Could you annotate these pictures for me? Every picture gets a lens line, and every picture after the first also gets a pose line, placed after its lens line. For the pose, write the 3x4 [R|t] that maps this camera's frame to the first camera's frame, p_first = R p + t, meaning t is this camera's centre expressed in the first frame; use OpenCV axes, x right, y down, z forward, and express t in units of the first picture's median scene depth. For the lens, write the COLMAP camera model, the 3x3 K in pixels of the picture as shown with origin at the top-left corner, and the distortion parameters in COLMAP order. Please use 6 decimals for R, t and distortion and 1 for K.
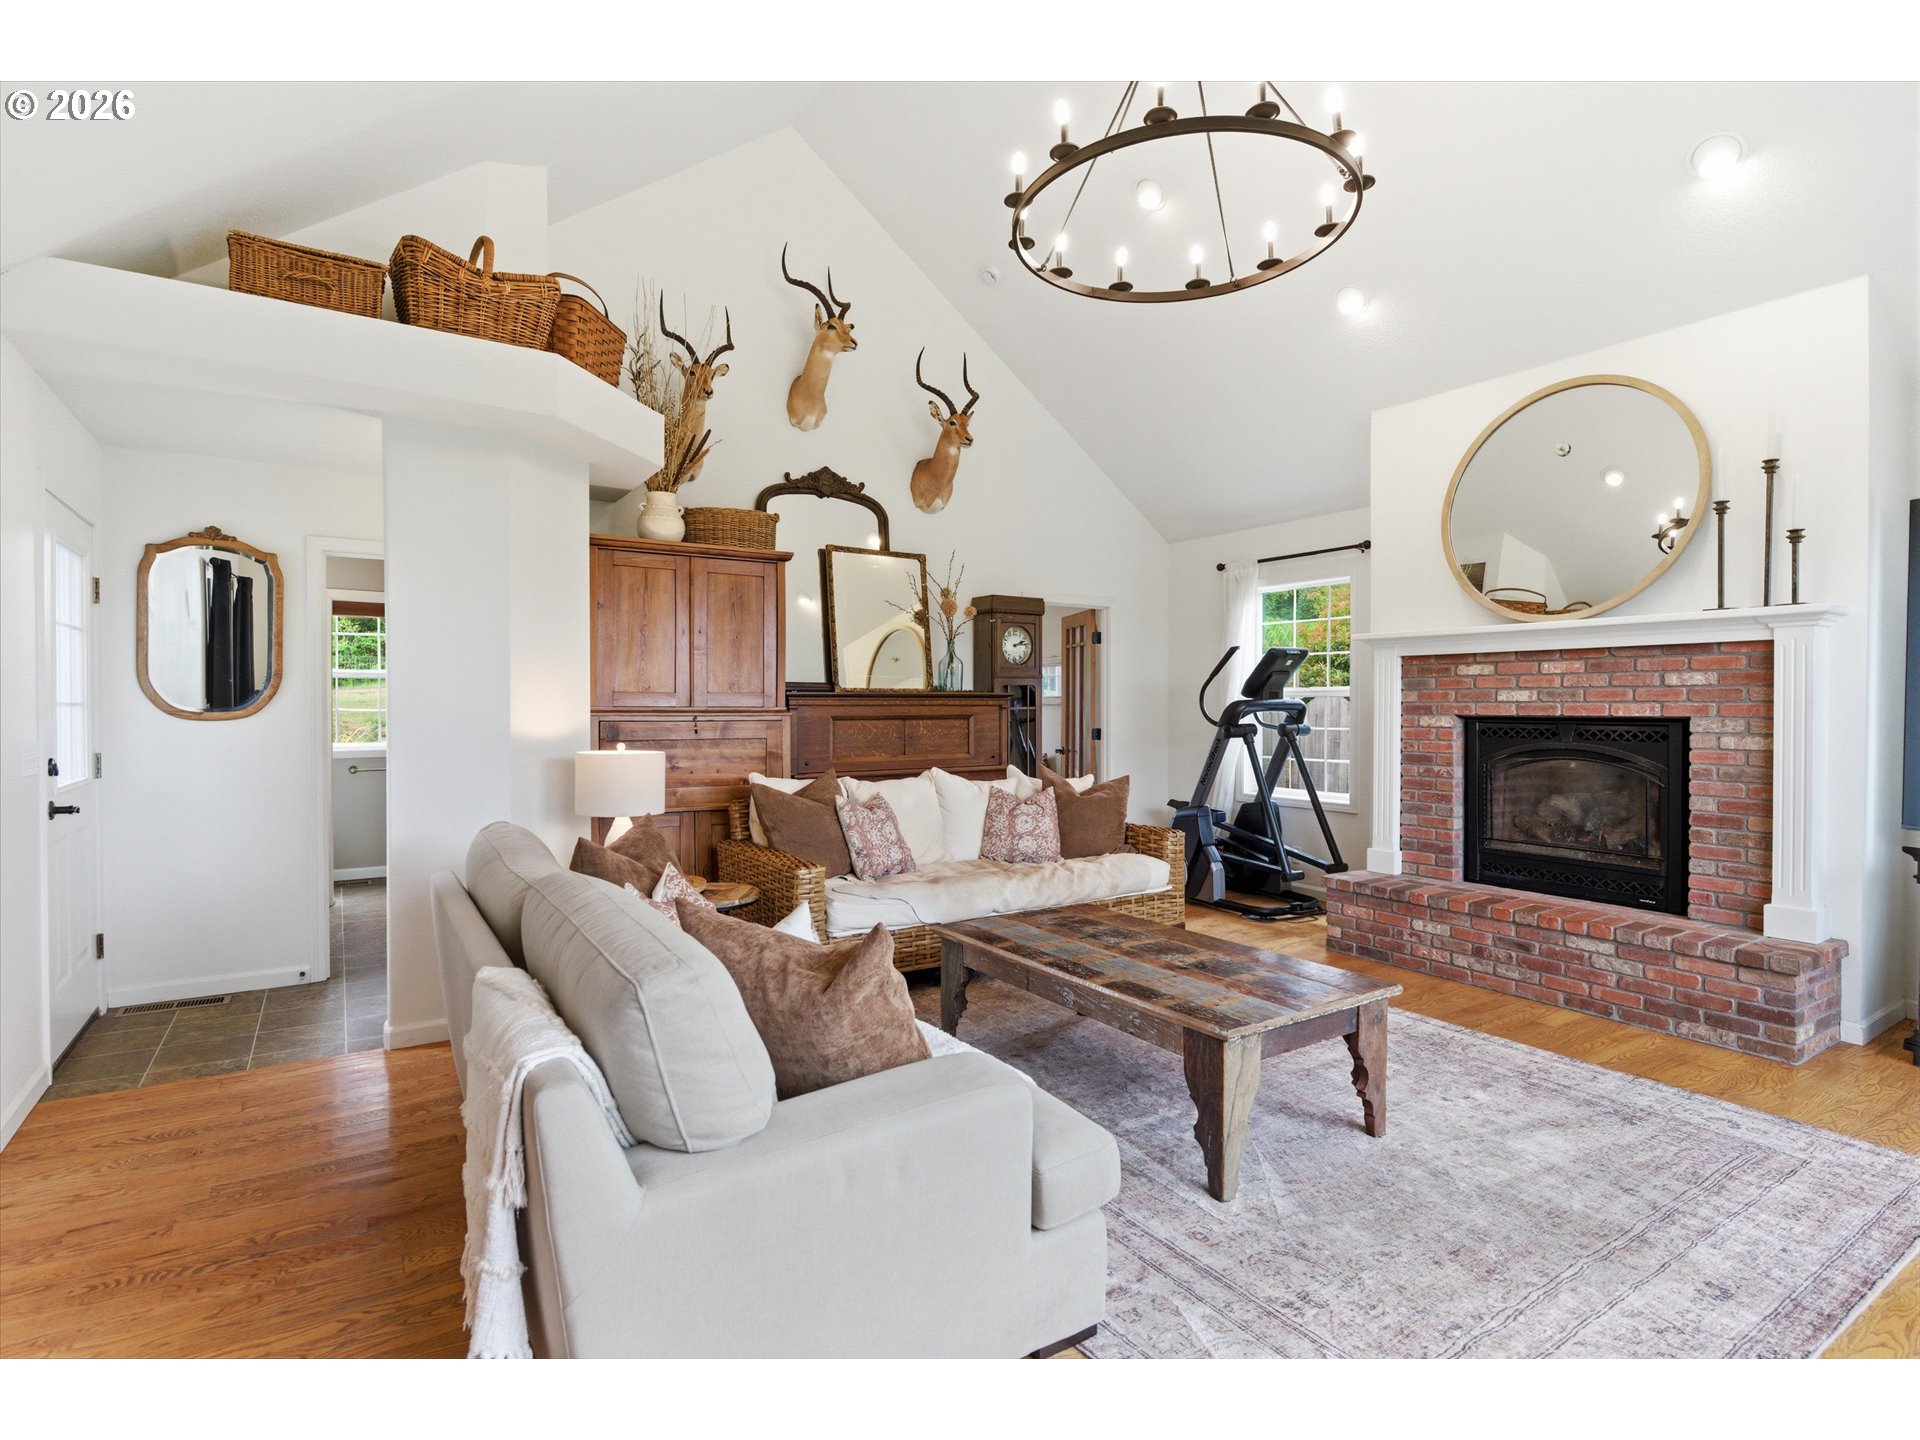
lens RADIAL K [[954.5, 0, 963.1], [0, 954.5, 715.8], [0, 0, 1]] dist [-0.000699, 0.002036]
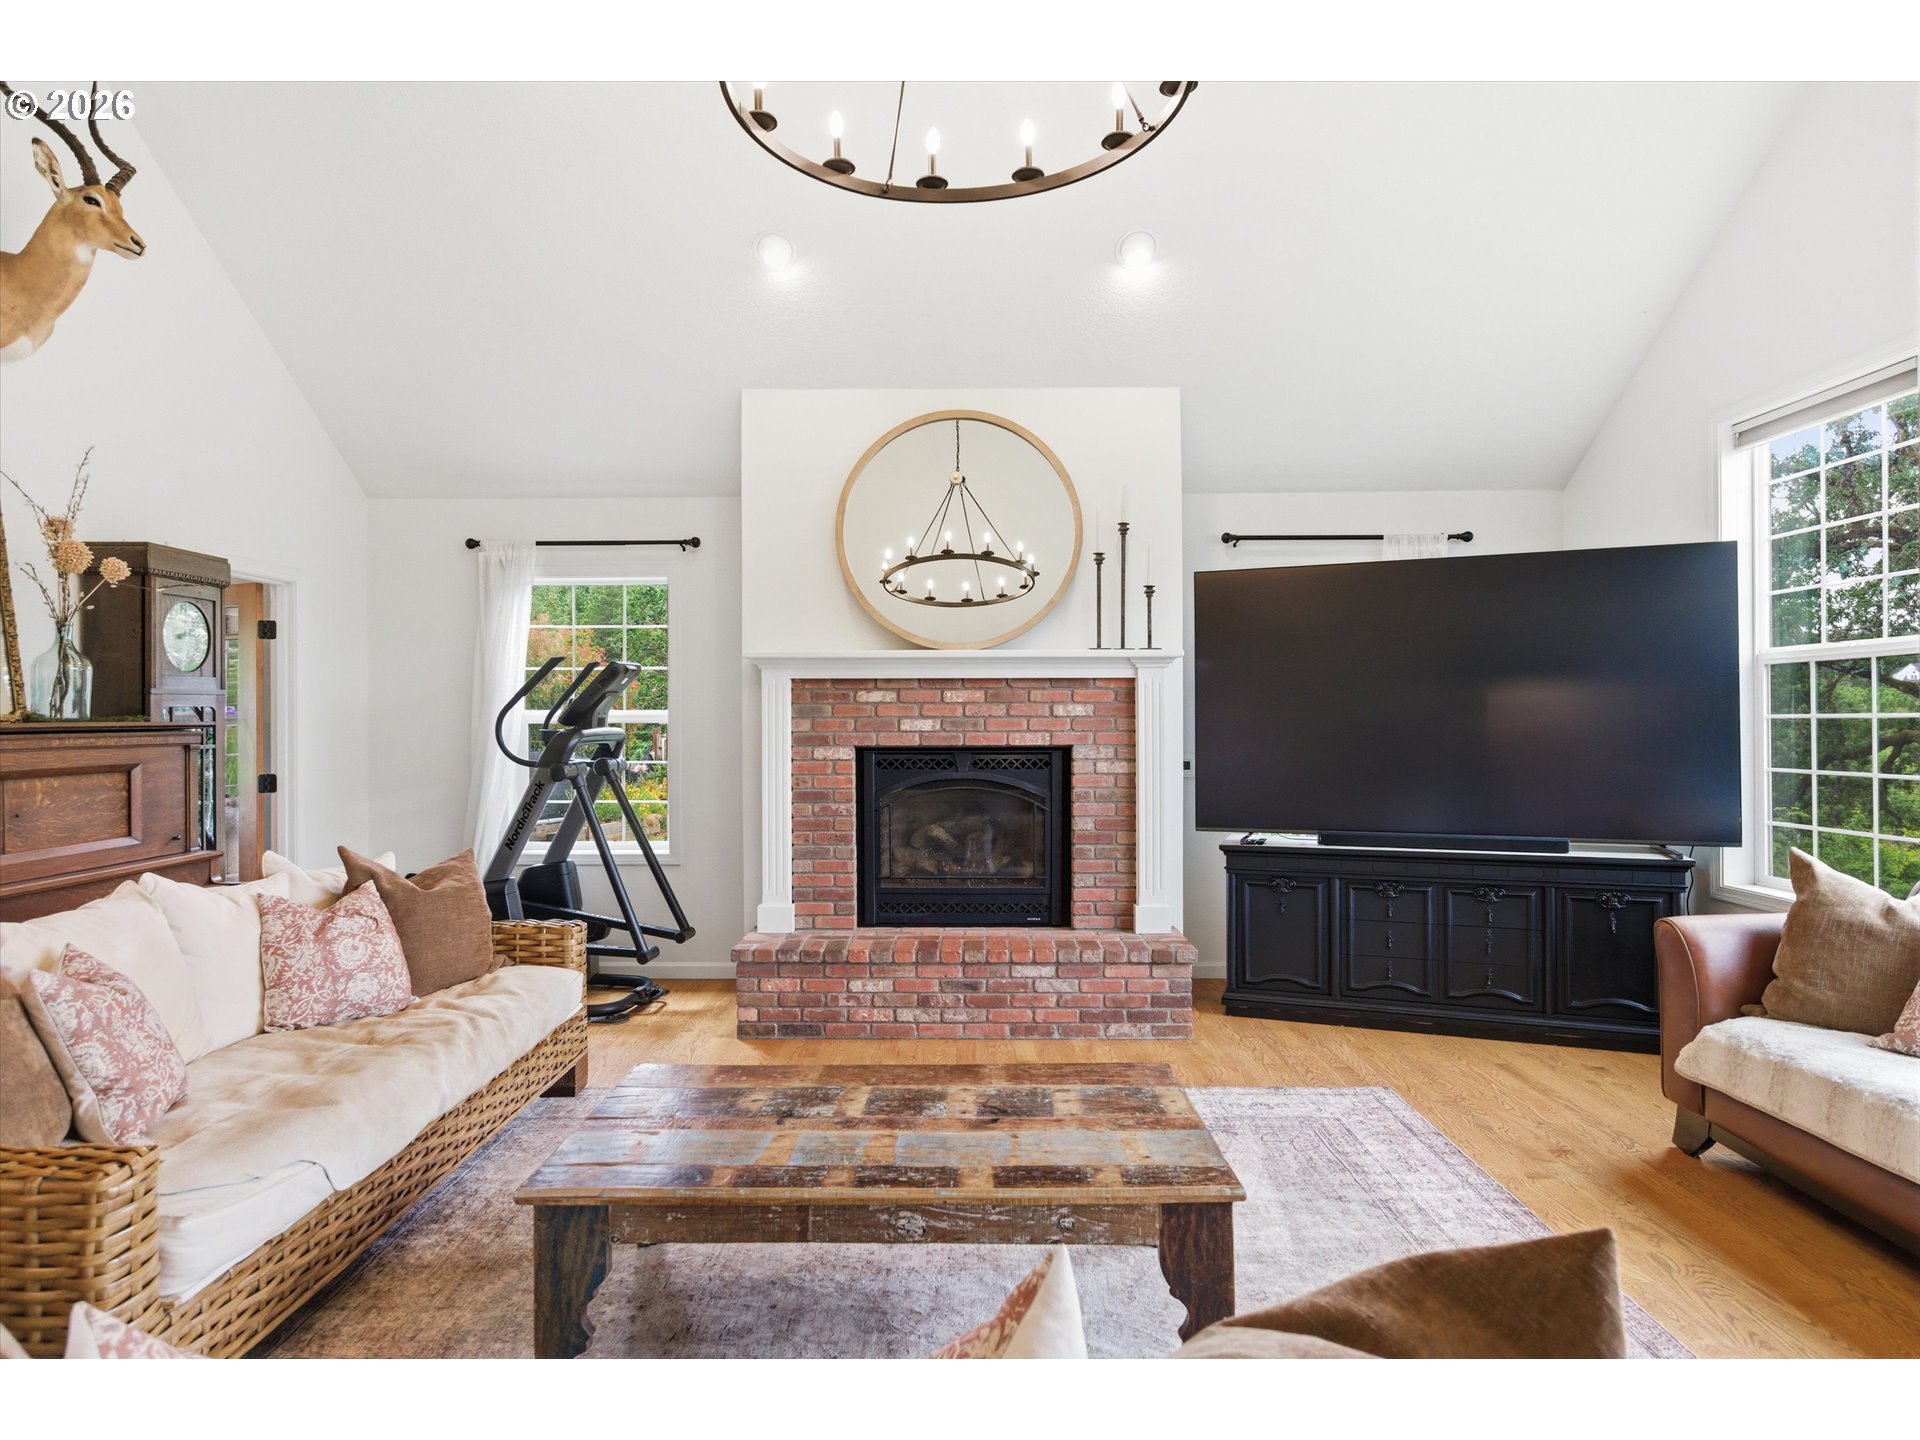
lens RADIAL K [[1068.3, 0, 945.9], [0, 1068.3, 719.5], [0, 0, 1]] dist [-0.003525, 0.005618]
pose [[0.561224, -0.004381, 0.827653, -0.302417], [0.013201, 0.999906, -0.003658, -0.022902], [-0.827559, 0.012978, 0.561229, 0.387037]]
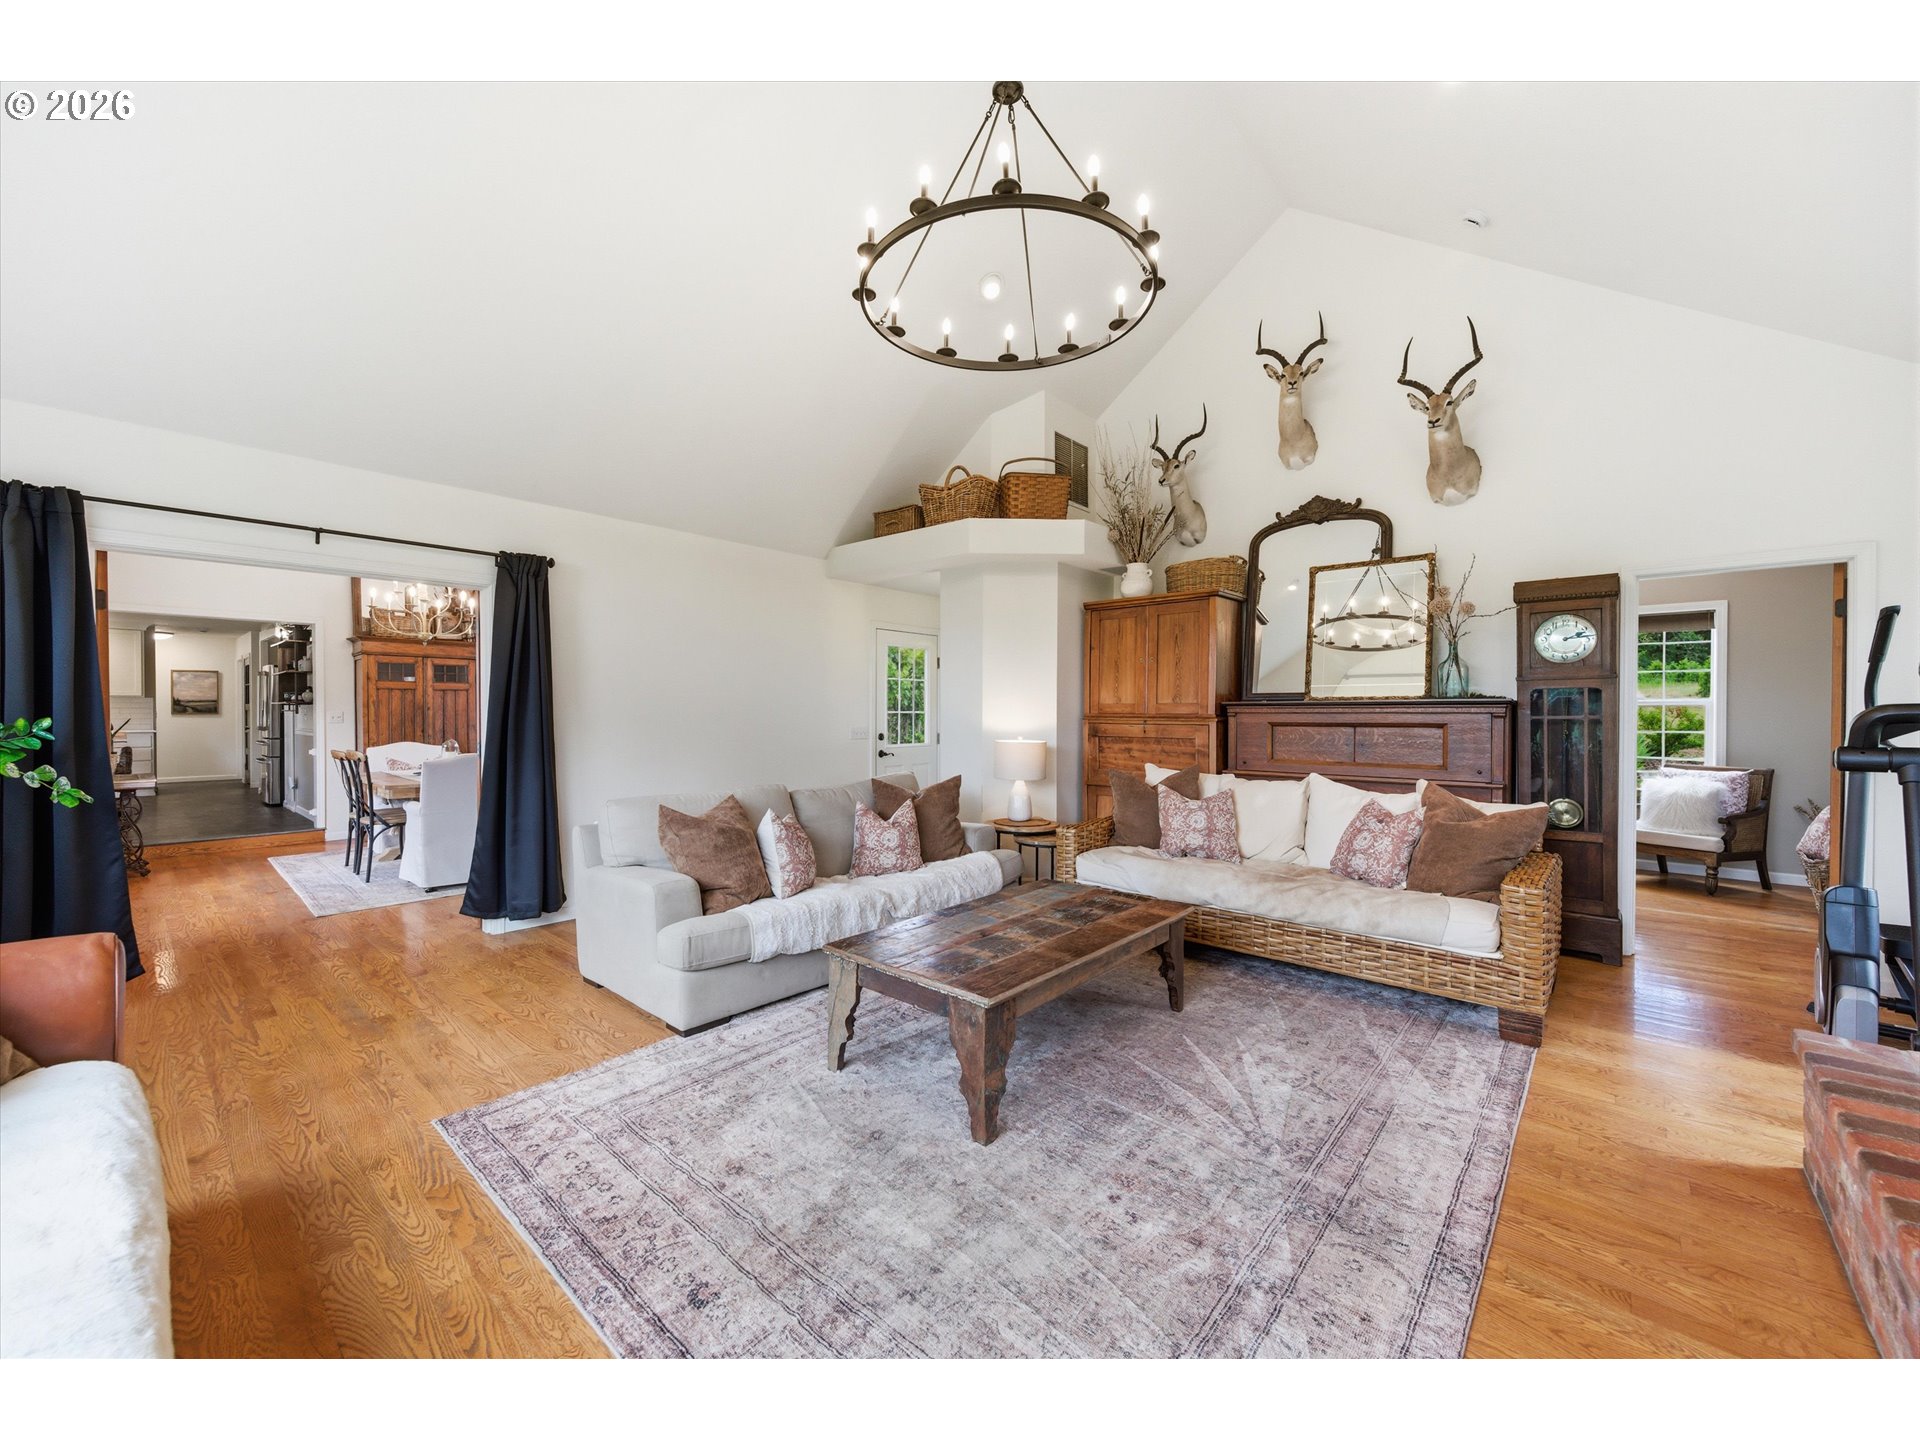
lens RADIAL K [[749.9, 0, 954.5], [0, 749.9, 714.7], [0, 0, 1]] dist [-0.000282, 0.000383]
pose [[0.261622, 0.002755, -0.965167, 0.749960], [-0.013255, 0.999912, -0.000739, -0.003557], [0.965079, 0.012987, 0.261635, 0.484506]]
